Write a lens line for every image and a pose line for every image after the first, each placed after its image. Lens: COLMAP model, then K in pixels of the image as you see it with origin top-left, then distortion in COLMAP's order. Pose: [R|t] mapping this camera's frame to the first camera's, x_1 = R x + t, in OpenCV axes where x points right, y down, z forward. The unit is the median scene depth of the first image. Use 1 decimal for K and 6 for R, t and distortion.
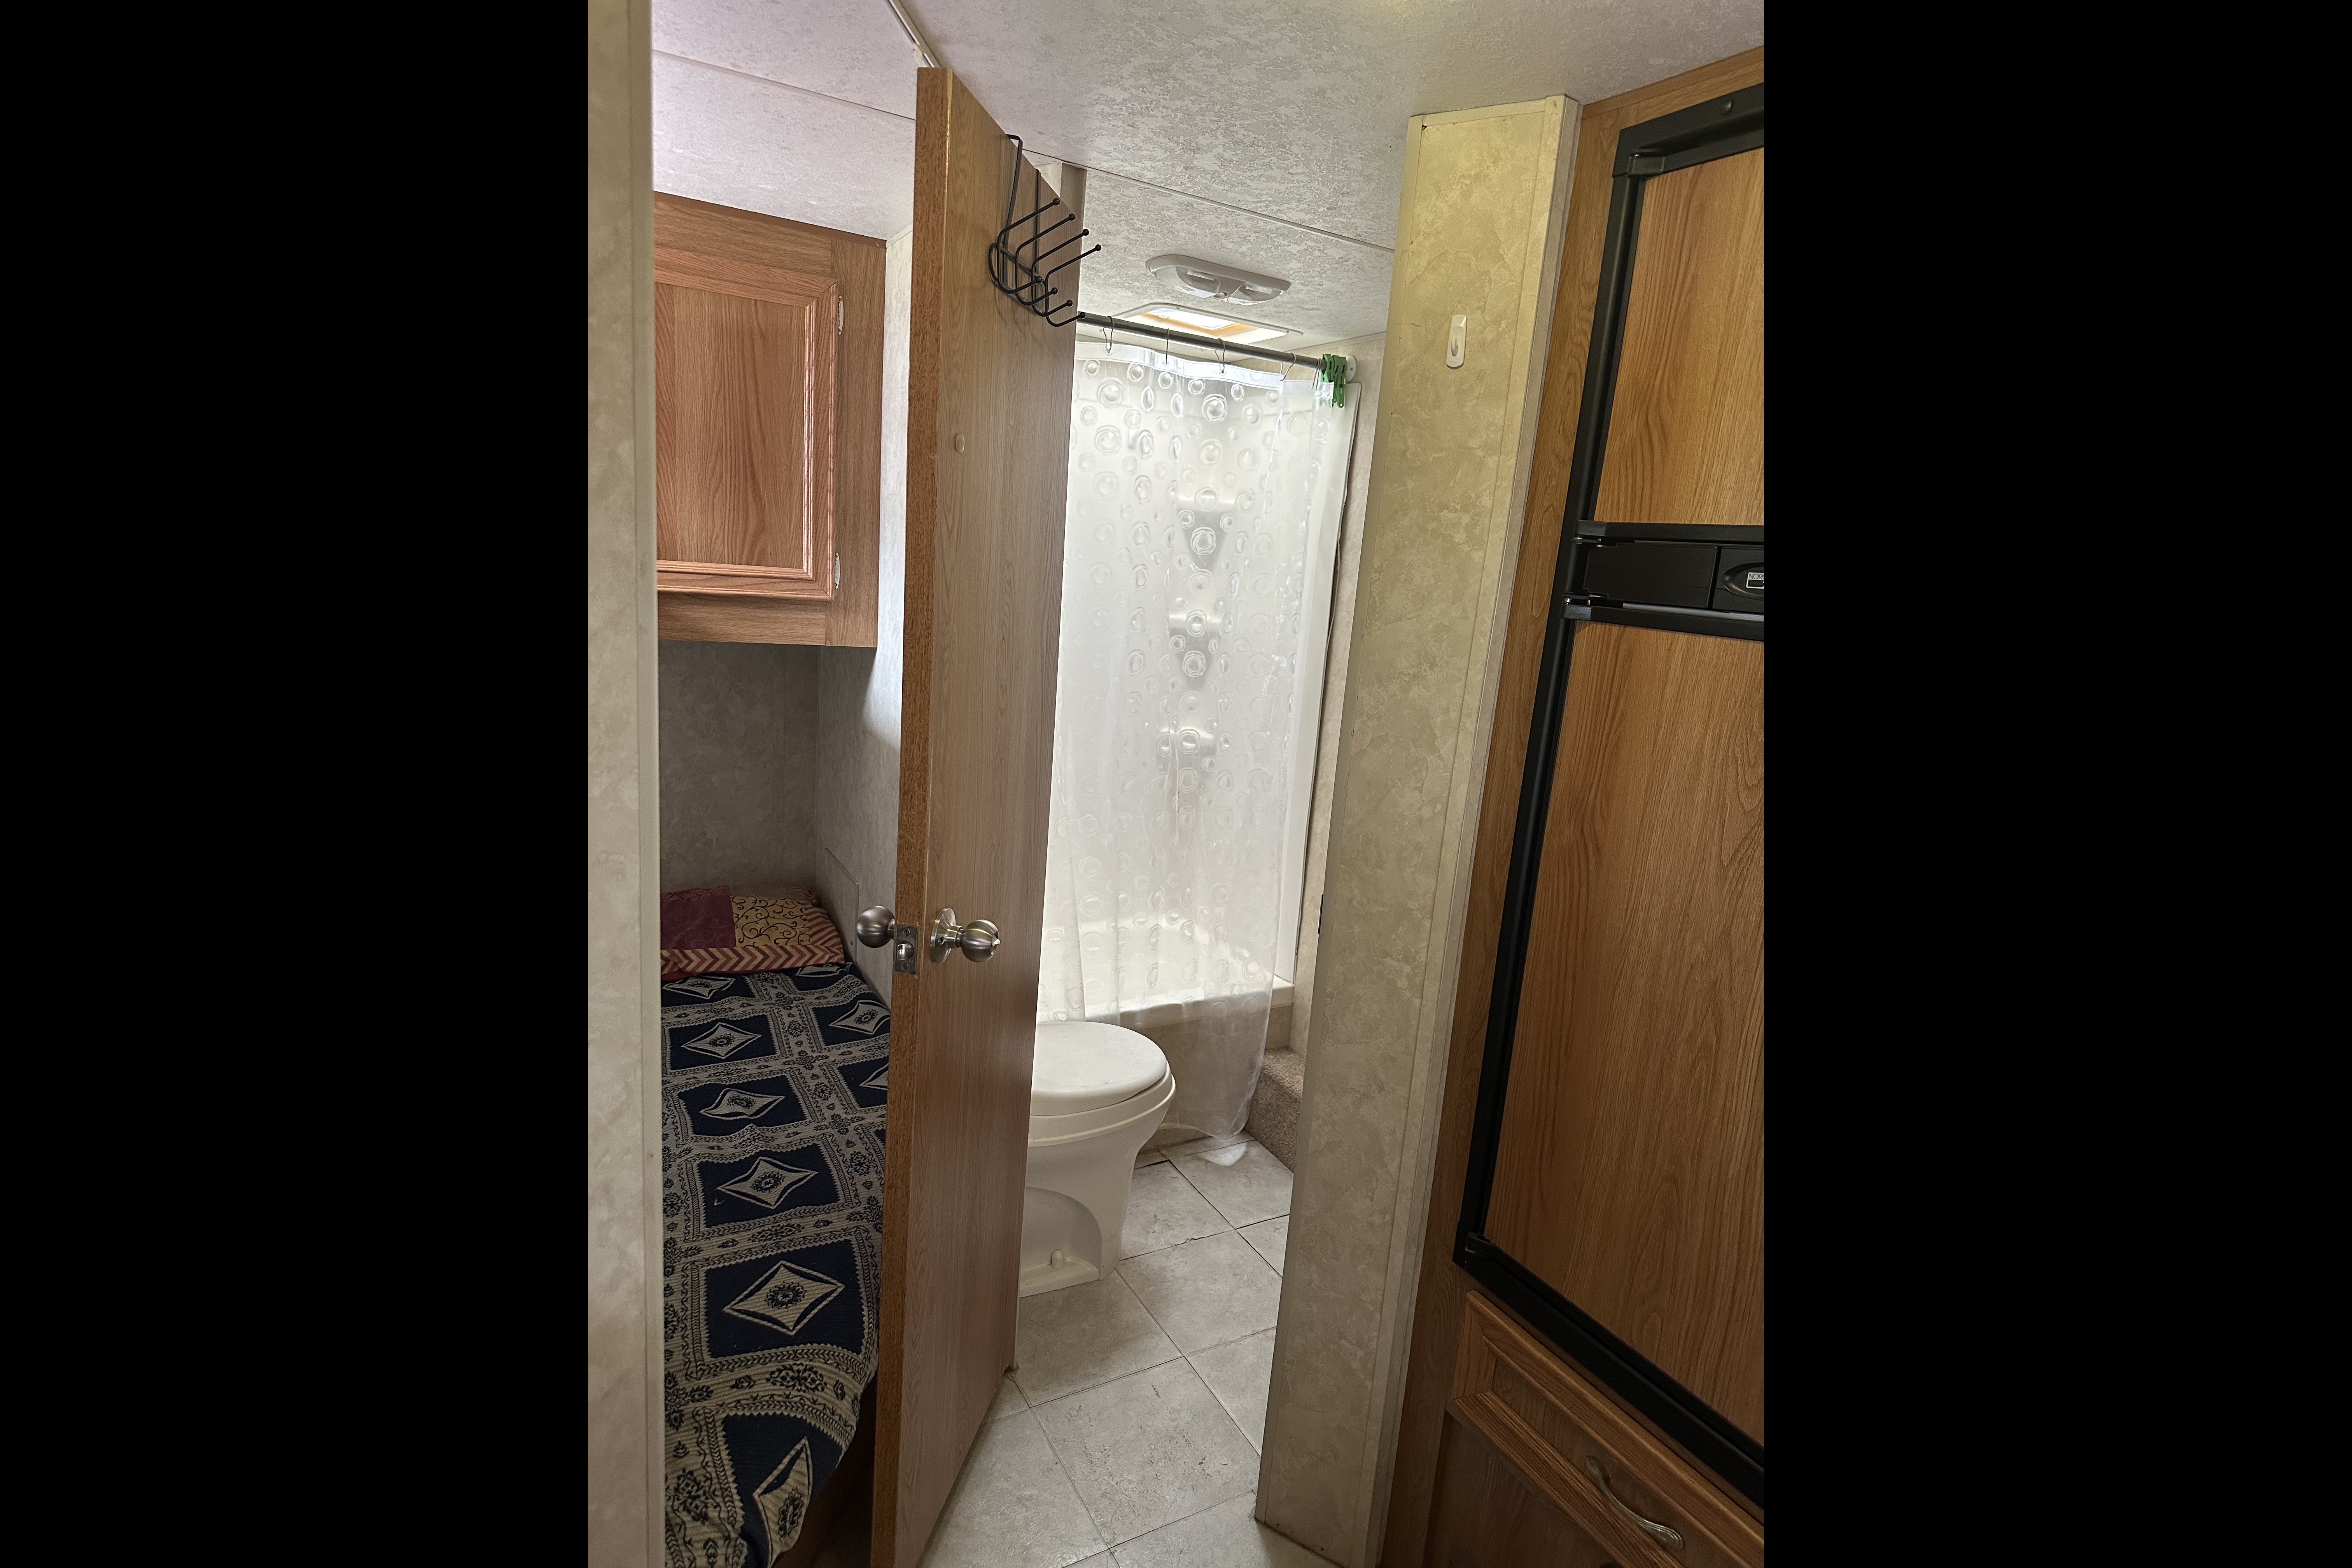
lens RADIAL K [[1110.0, 0, 1210.0], [0, 1110.0, 783.4], [0, 0, 1]] dist [-0.000213, -0.000159]
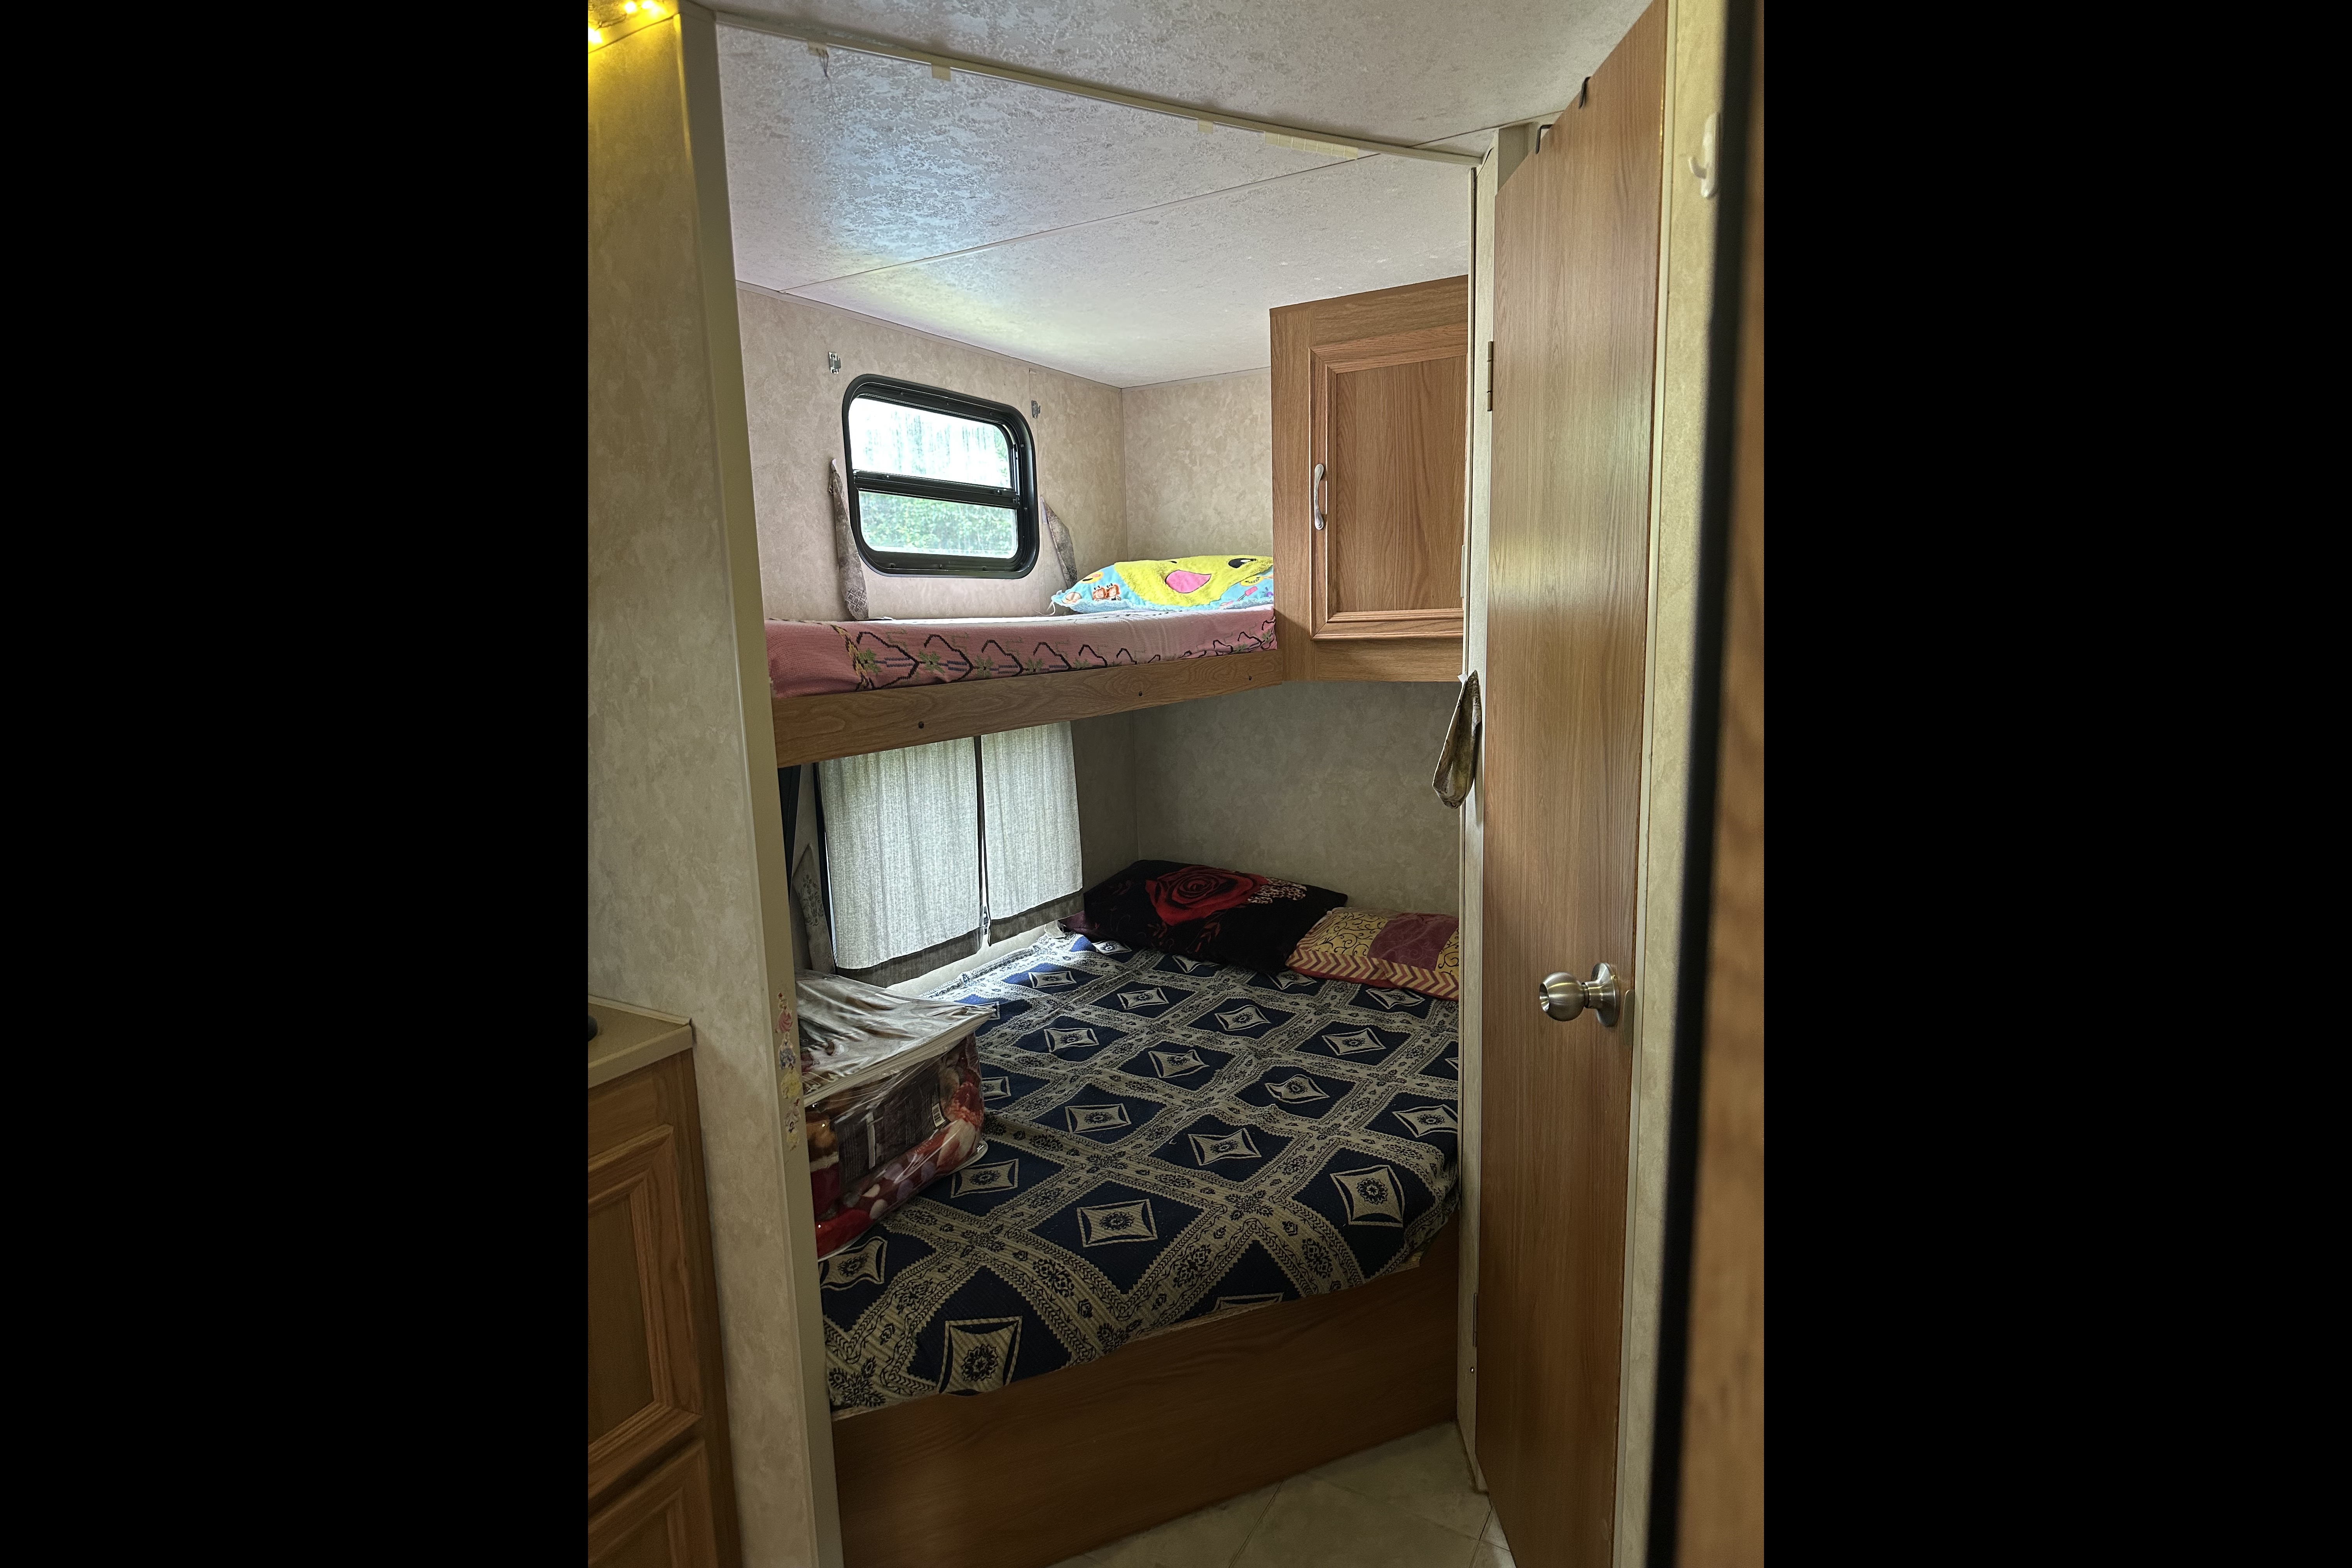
lens RADIAL K [[1098.3, 0, 1173.8], [0, 1098.3, 806.1], [0, 0, 1]] dist [0.001466, -0.000128]
pose [[0.480515, 0.062443, -0.874761, 0.433672], [-0.103986, 0.994482, 0.013868, 0.002593], [0.870800, 0.084299, 0.484357, 0.311491]]
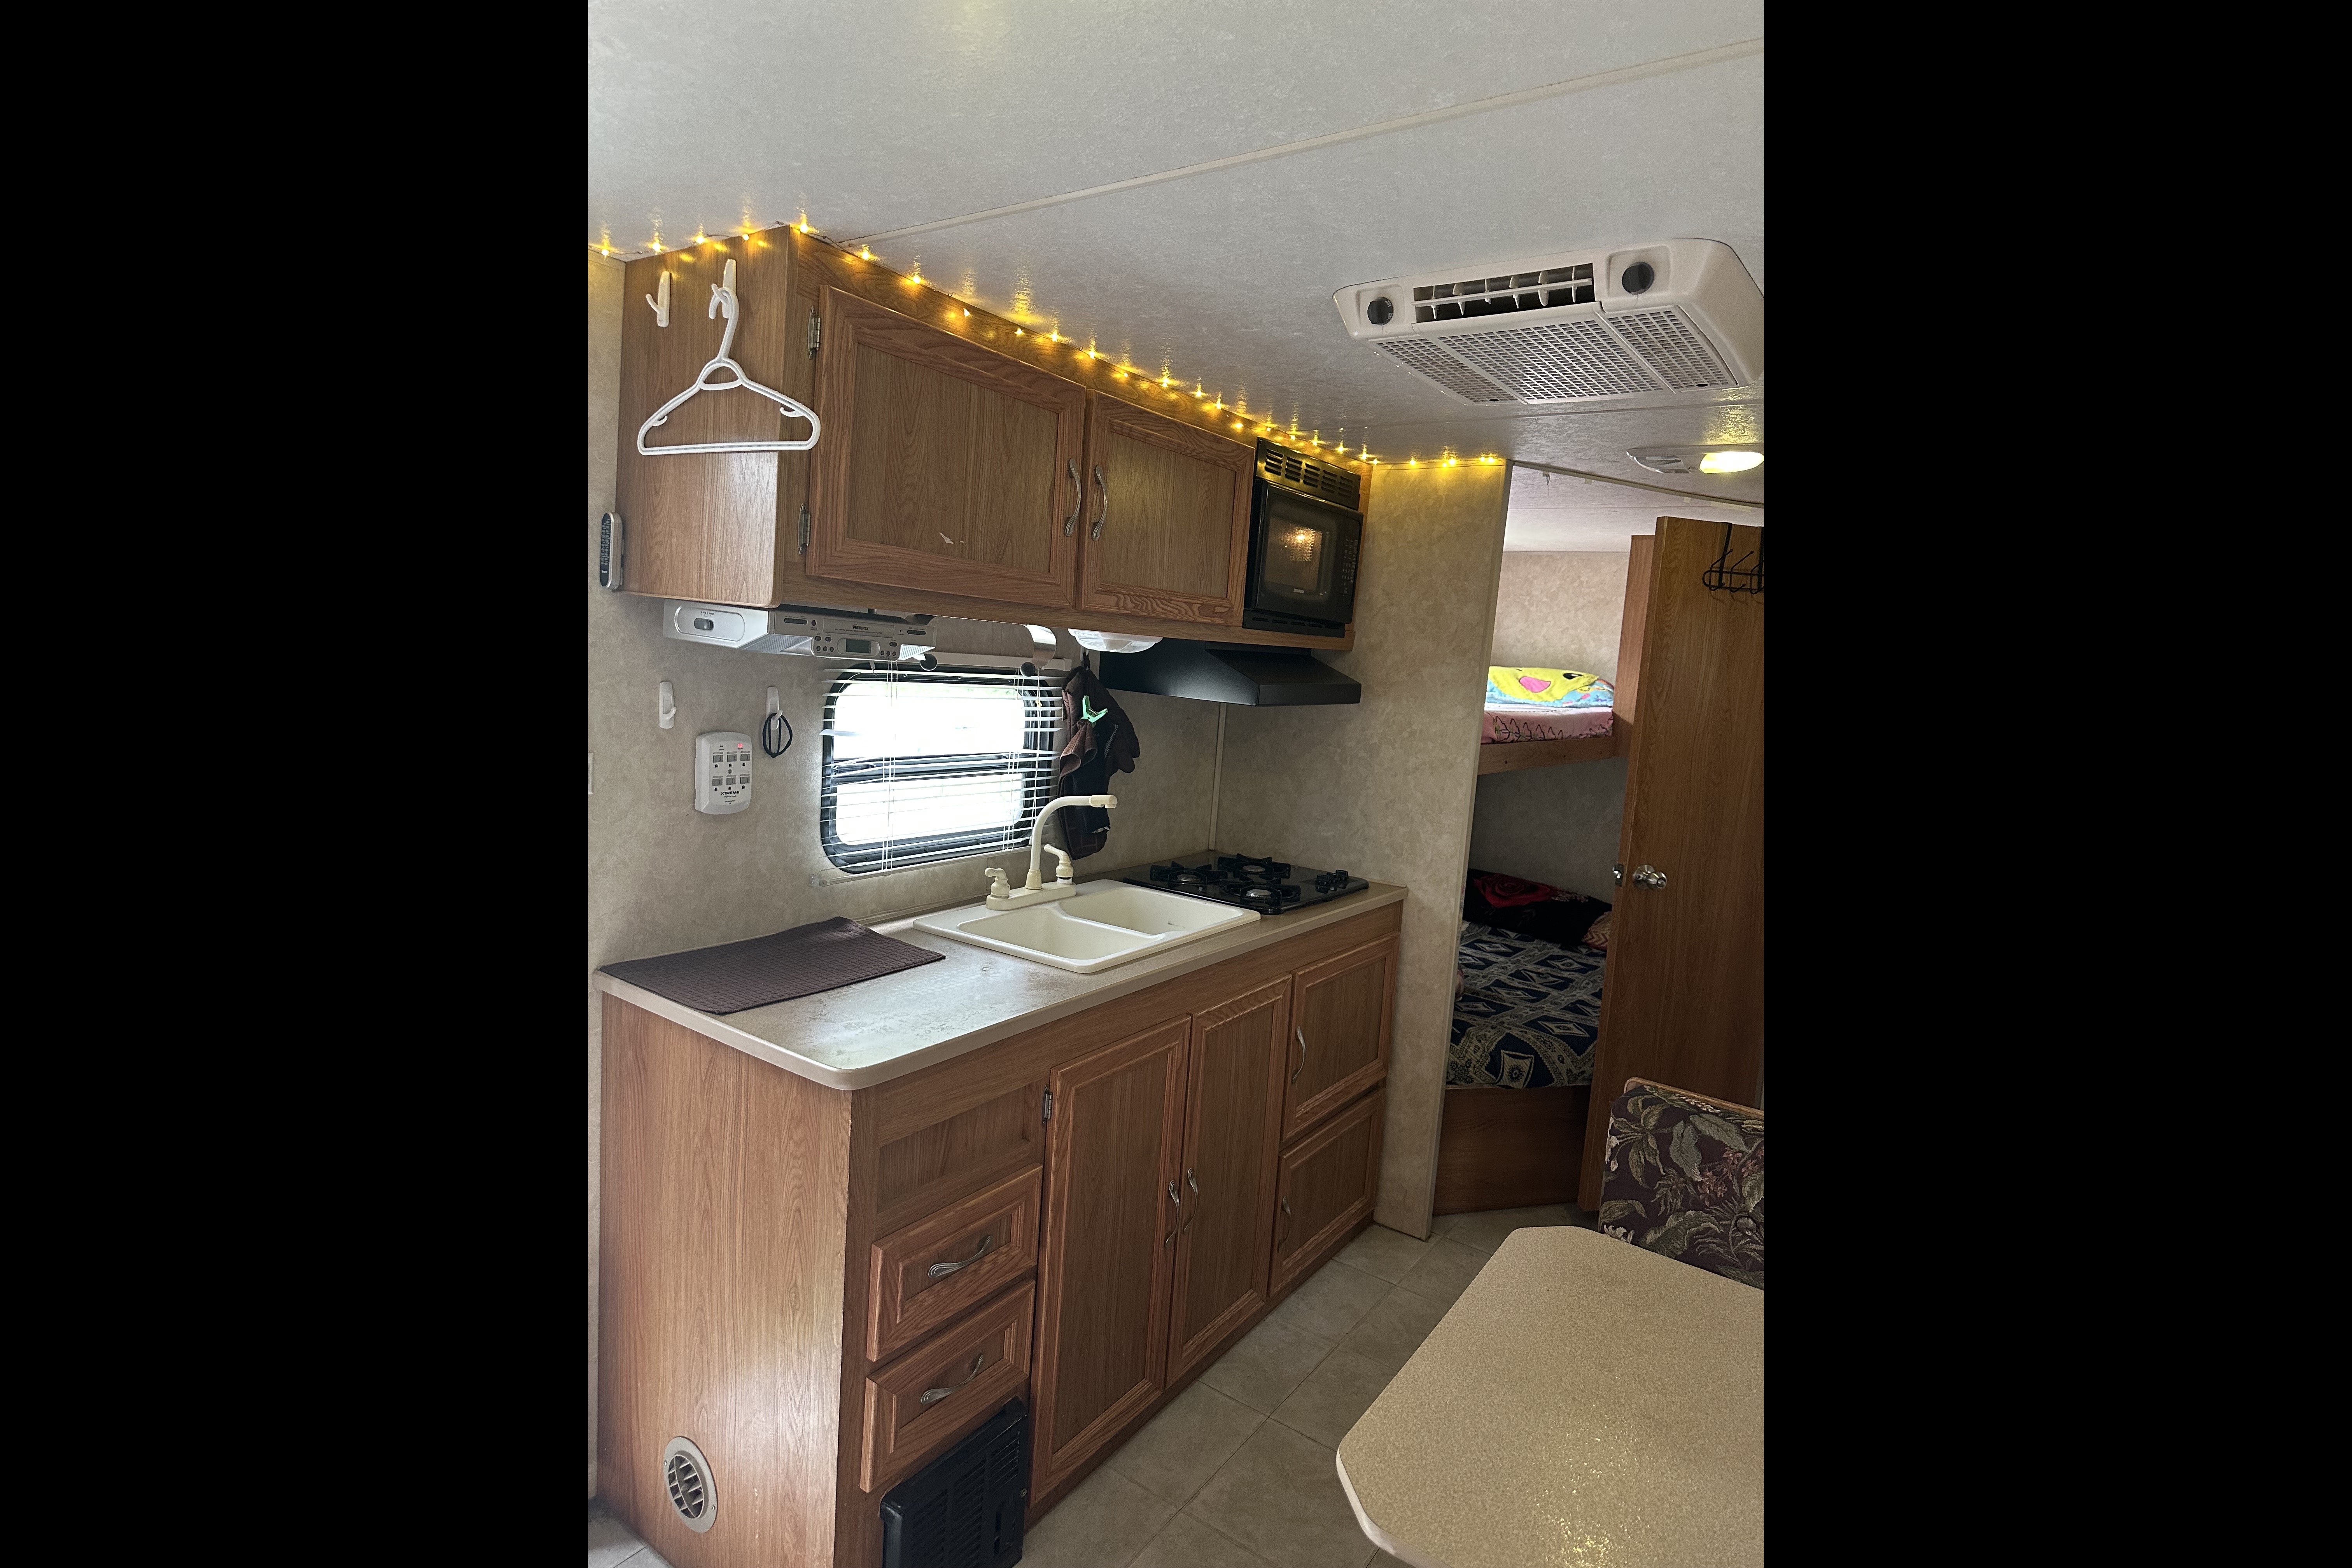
lens RADIAL K [[1140.3, 0, 1163.6], [0, 1140.3, 772.7], [0, 0, 1]] dist [0.038132, -0.000549]
pose [[0.411173, 0.047002, -0.910345, 0.945905], [-0.216573, 0.975111, -0.047473, 0.166419], [0.885456, 0.216676, 0.411119, -0.540903]]
